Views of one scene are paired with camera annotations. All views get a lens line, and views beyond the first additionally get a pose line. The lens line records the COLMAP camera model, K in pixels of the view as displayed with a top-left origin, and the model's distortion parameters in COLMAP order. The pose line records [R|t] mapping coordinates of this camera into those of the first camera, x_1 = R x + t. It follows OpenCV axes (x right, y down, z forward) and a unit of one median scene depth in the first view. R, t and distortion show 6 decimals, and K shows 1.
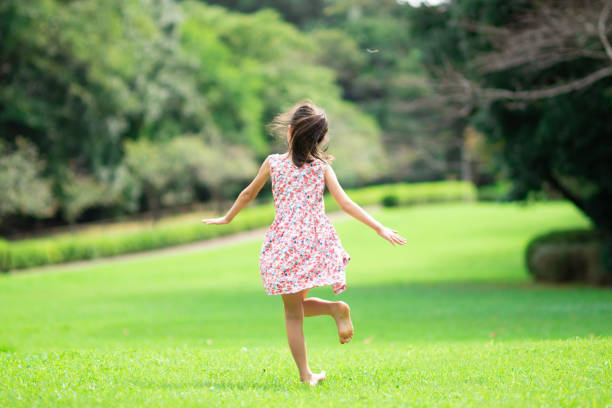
lens RADIAL K [[269.4, 0, 307.3], [0, 269.4, 207.0], [0, 0, 1]] dist [-0.003861, -0.000534]
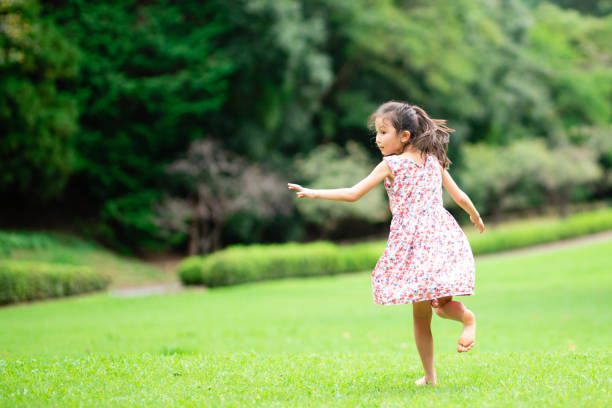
lens RADIAL K [[290.9, 0, 305.8], [0, 290.9, 205.4], [0, 0, 1]] dist [0.005636, 0.000997]
pose [[0.999885, -0.006956, -0.013499, -1.249036], [0.006856, 0.999949, -0.007463, -0.015894], [0.013550, 0.007370, 0.999881, -0.101280]]
